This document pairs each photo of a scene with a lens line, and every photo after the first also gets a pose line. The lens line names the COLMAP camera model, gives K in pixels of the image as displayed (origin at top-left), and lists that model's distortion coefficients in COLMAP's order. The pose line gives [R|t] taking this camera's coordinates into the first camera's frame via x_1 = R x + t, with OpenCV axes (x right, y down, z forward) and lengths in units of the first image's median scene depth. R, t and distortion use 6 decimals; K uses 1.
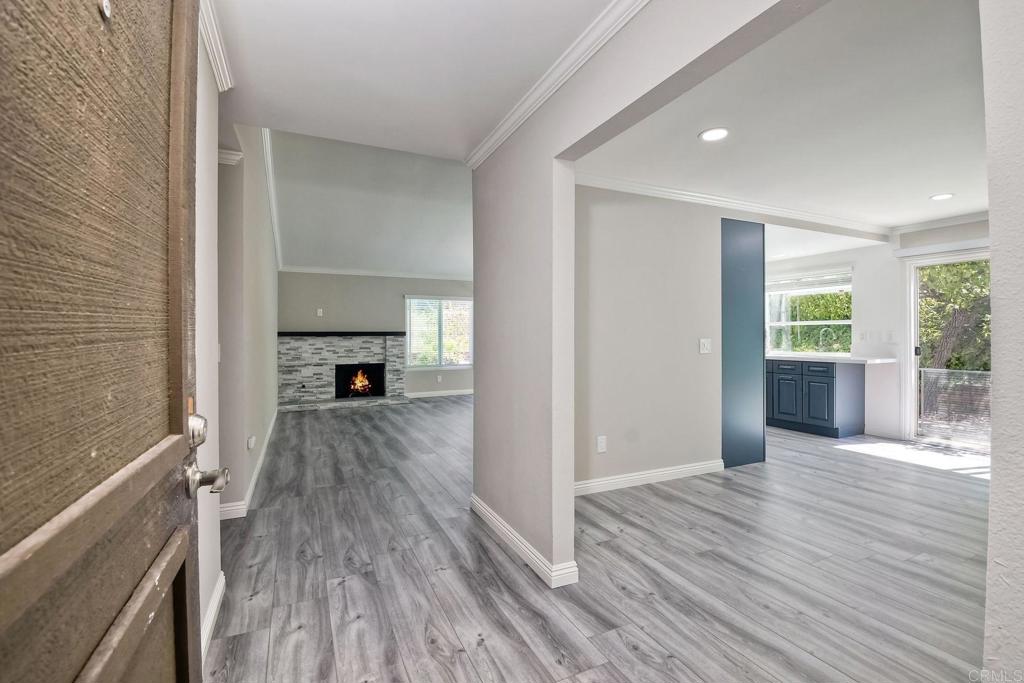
lens RADIAL K [[457.7, 0, 520.8], [0, 457.7, 333.5], [0, 0, 1]] dist [-0.000841, -0.013164]
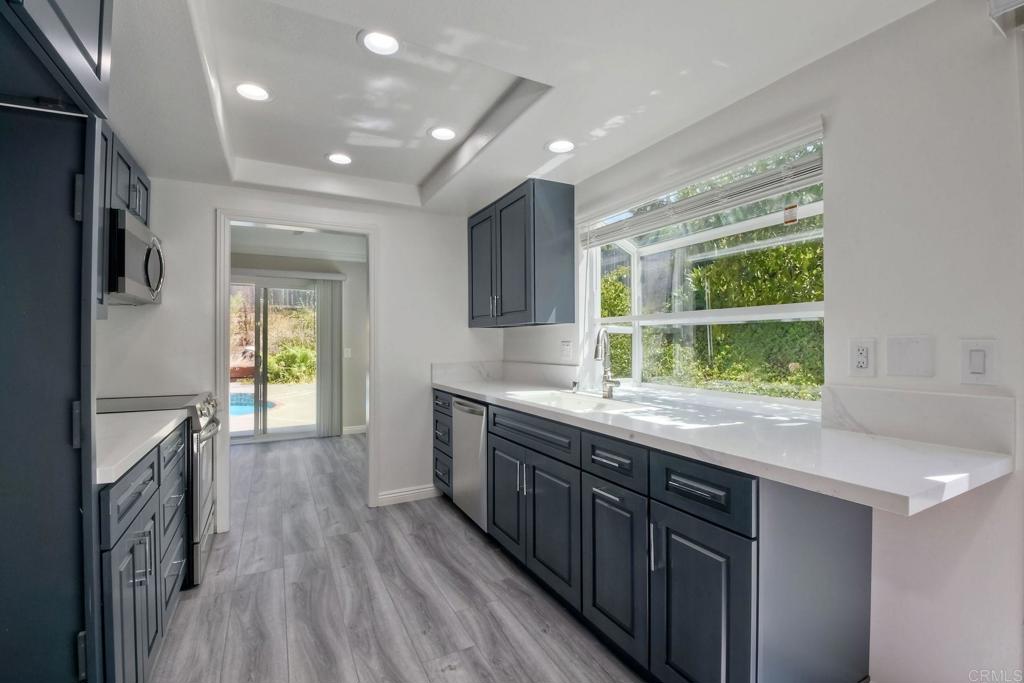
lens RADIAL K [[457.7, 0, 512.8], [0, 457.7, 335.5], [0, 0, 1]] dist [-0.000841, -0.013164]
pose [[0.999422, -0.001420, 0.033969, 0.367972], [0.001835, 0.999924, -0.012202, -0.002978], [-0.033949, 0.012257, 0.999348, 0.508797]]
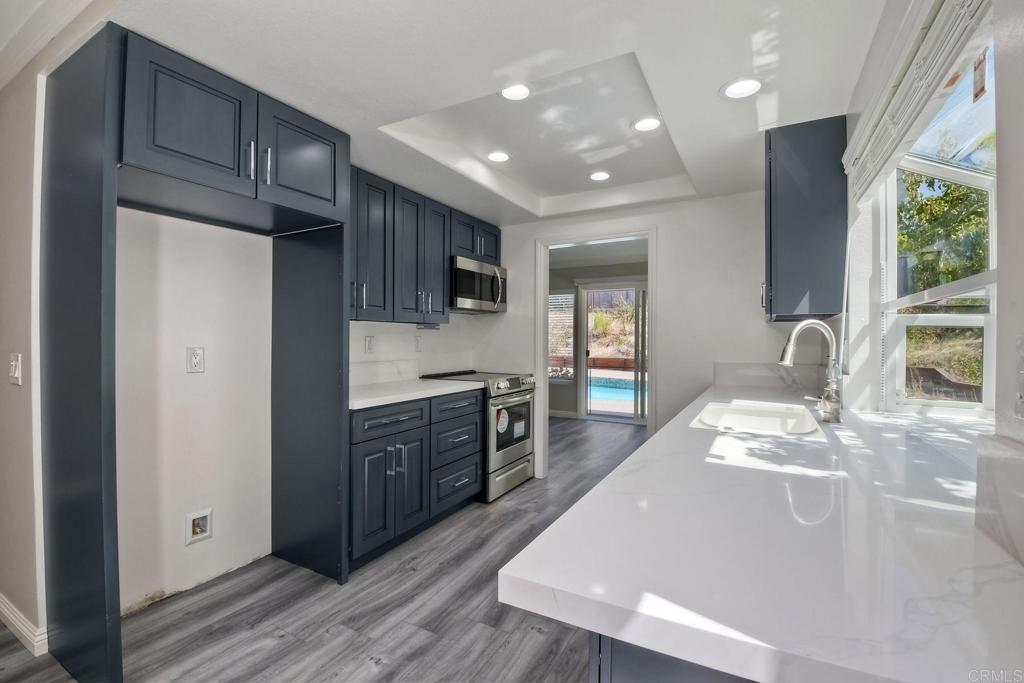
lens RADIAL K [[449.4, 0, 504.4], [0, 449.4, 333.2], [0, 0, 1]] dist [-0.012648, -0.006050]
pose [[0.570435, -0.005354, -0.821326, 0.529815], [-0.002159, 0.999966, -0.008019, -0.003056], [0.821340, 0.006347, 0.570403, 0.577031]]
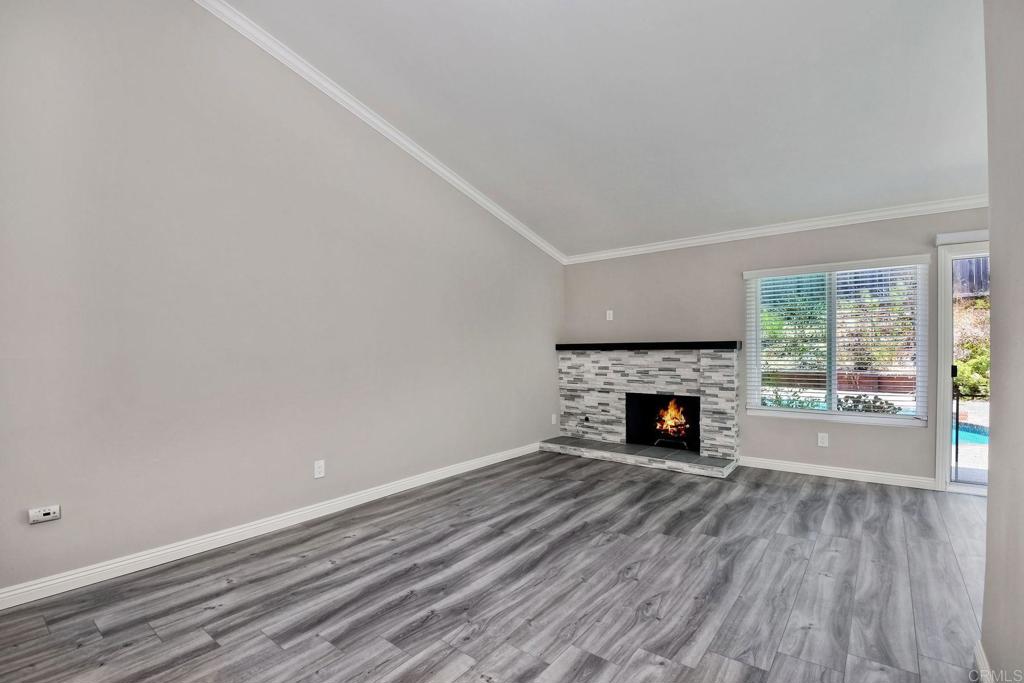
lens RADIAL K [[457.7, 0, 504.8], [0, 457.7, 356.0], [0, 0, 1]] dist [-0.000841, -0.013164]
pose [[0.430206, 0.017309, -0.902565, 0.130353], [0.007351, 0.999716, 0.022676, -0.002641], [0.902701, -0.016390, 0.429956, 0.566087]]
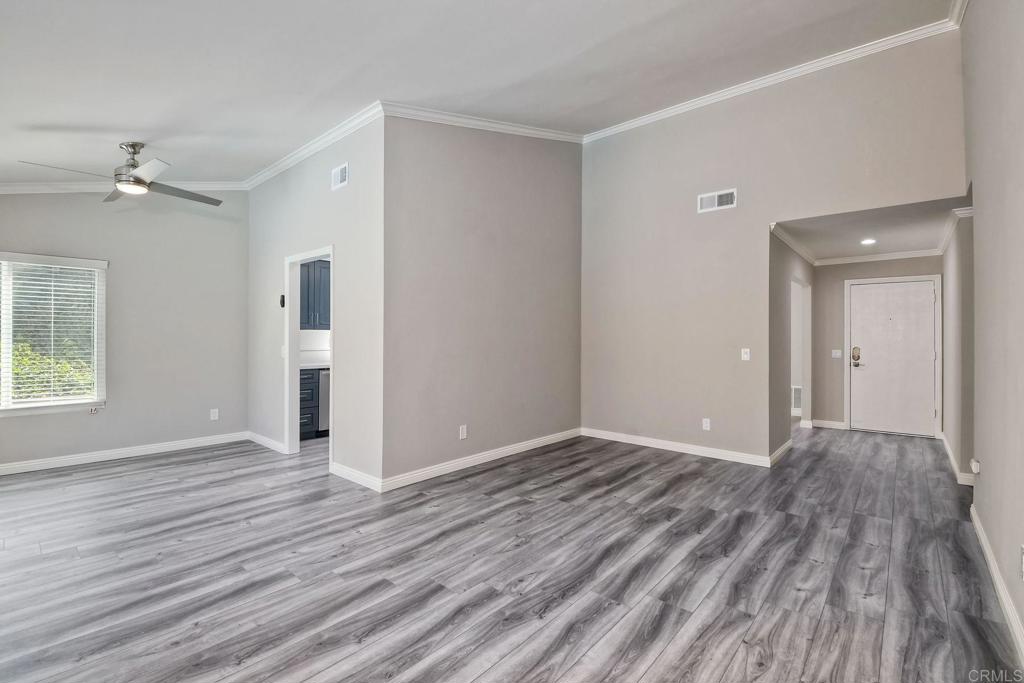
lens RADIAL K [[457.7, 0, 507.5], [0, 457.7, 334.6], [0, 0, 1]] dist [-0.000841, -0.013164]
pose [[-0.391118, 0.010898, 0.920276, -0.439973], [-0.003413, 0.999906, -0.013291, -0.001139], [-0.920334, -0.008339, -0.391044, 0.925852]]
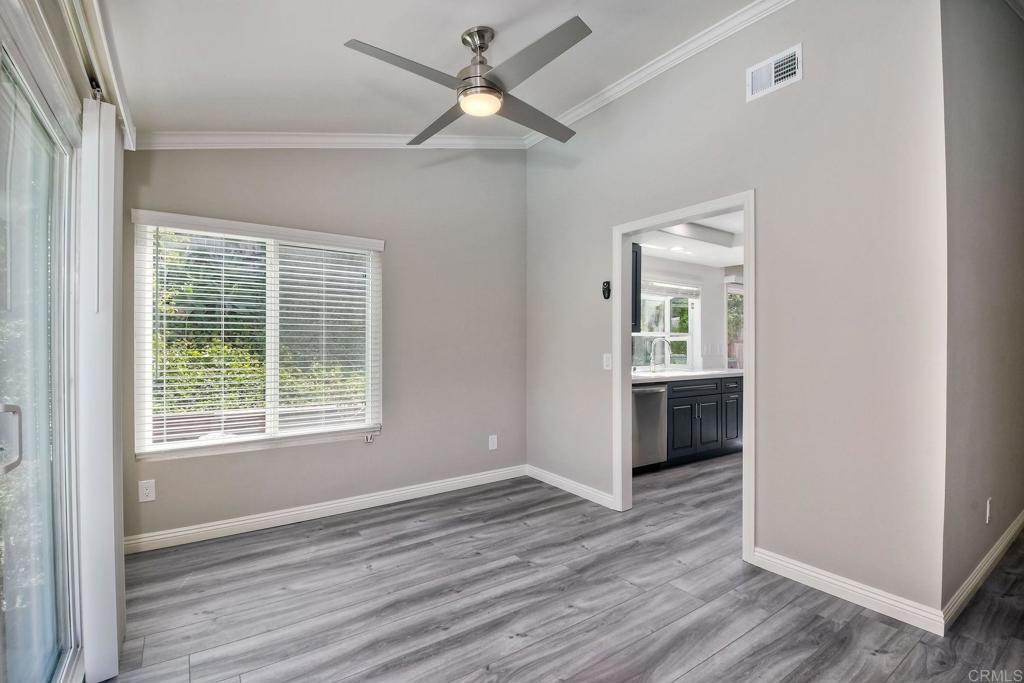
lens RADIAL K [[457.7, 0, 519.4], [0, 457.7, 343.0], [0, 0, 1]] dist [-0.000841, -0.013164]
pose [[-0.168459, 0.010902, 0.985648, -0.159151], [-0.000271, 0.999938, -0.011106, 0.001988], [-0.985709, -0.002138, -0.168446, 1.121015]]
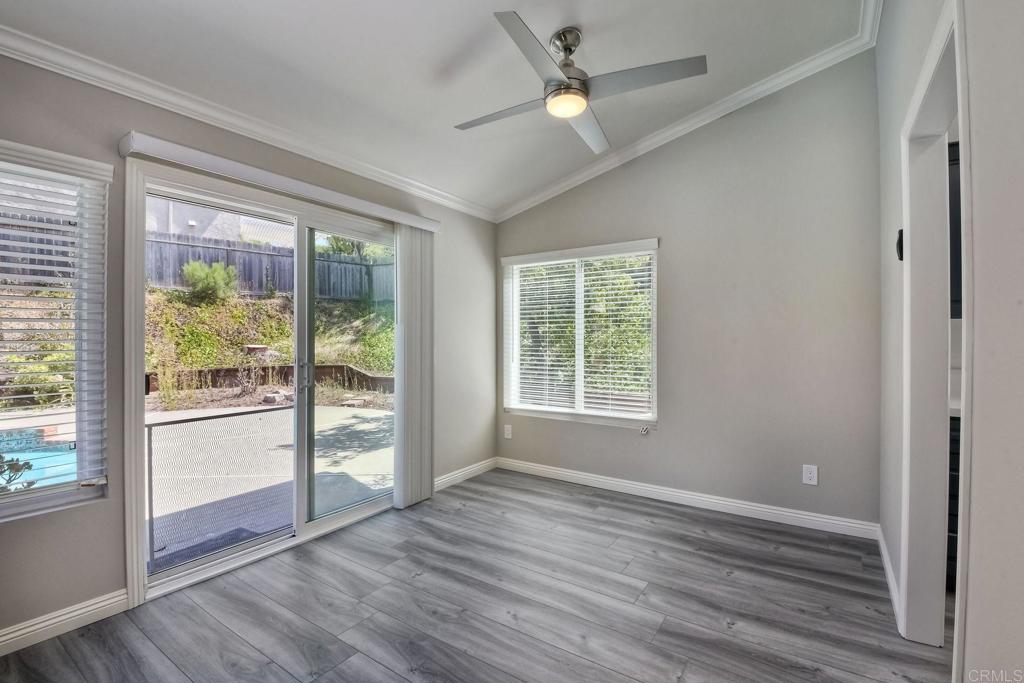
lens RADIAL K [[457.7, 0, 514.8], [0, 457.7, 327.4], [0, 0, 1]] dist [-0.000841, -0.013164]
pose [[0.859844, 0.032278, 0.509536, -0.051902], [-0.015104, 0.999171, -0.037808, 0.004506], [-0.510334, 0.024813, 0.859618, 0.858242]]
